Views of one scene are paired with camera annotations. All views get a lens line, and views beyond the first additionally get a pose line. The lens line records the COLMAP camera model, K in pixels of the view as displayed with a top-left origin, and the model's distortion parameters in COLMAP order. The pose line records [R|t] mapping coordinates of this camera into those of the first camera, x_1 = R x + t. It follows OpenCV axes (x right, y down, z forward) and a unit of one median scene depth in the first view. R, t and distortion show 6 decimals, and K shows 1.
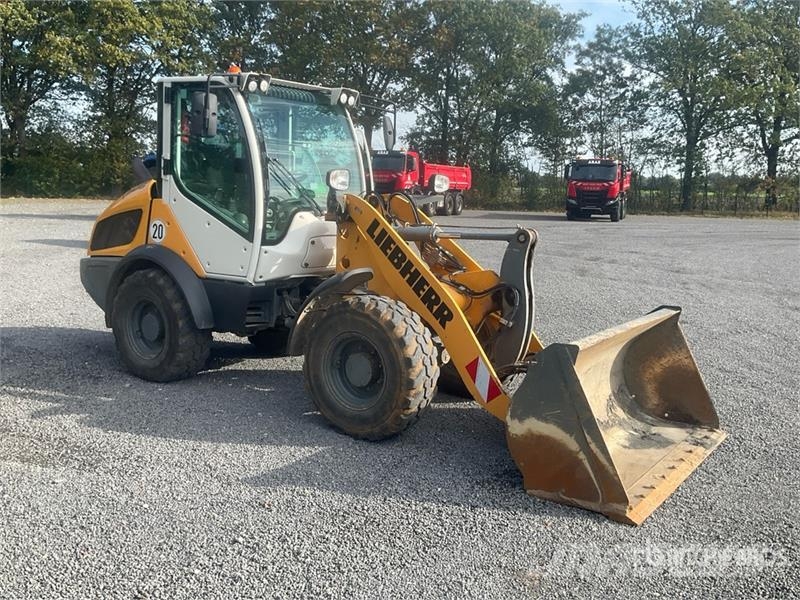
lens RADIAL K [[742.4, 0, 408.9], [0, 742.4, 305.2], [0, 0, 1]] dist [0.124063, -0.256310]
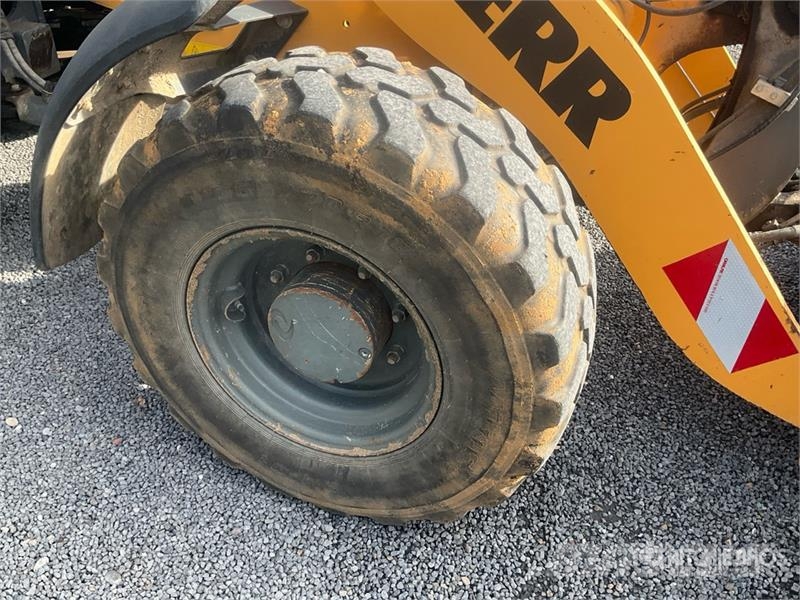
lens RADIAL K [[742.4, 0, 408.9], [0, 742.4, 305.2], [0, 0, 1]] dist [0.124063, -0.256310]
pose [[0.971512, -0.163906, 0.171168, -0.082901], [0.065566, 0.879963, 0.470497, -0.057309], [-0.227739, -0.445870, 0.865641, 0.759201]]
